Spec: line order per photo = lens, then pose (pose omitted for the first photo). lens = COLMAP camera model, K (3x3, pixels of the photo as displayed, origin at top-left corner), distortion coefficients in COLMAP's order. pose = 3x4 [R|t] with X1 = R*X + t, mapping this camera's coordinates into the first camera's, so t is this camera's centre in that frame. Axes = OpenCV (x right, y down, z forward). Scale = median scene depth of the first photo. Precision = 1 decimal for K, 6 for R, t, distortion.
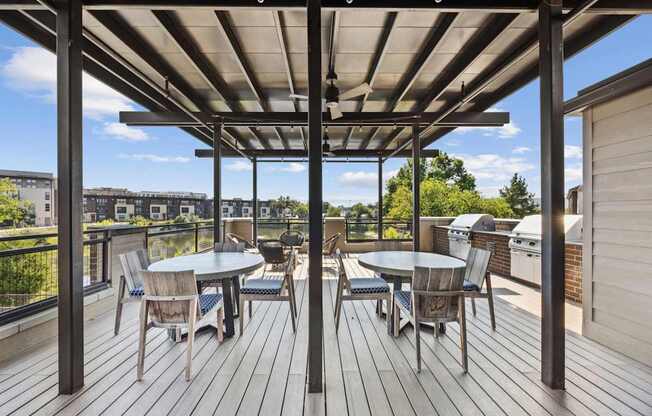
lens RADIAL K [[271.5, 0, 320.1], [0, 271.5, 211.2], [0, 0, 1]] dist [0.009128, -0.000516]
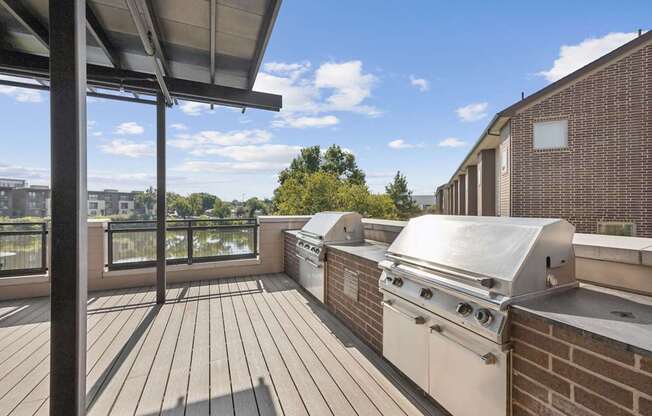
lens RADIAL K [[272.4, 0, 337.6], [0, 272.4, 205.5], [0, 0, 1]] dist [-0.019263, -0.001050]
pose [[0.920853, 0.003721, 0.389892, 0.084313], [-0.002124, 0.999988, -0.004526, 0.000007], [-0.389904, 0.003340, 0.920850, 0.113781]]
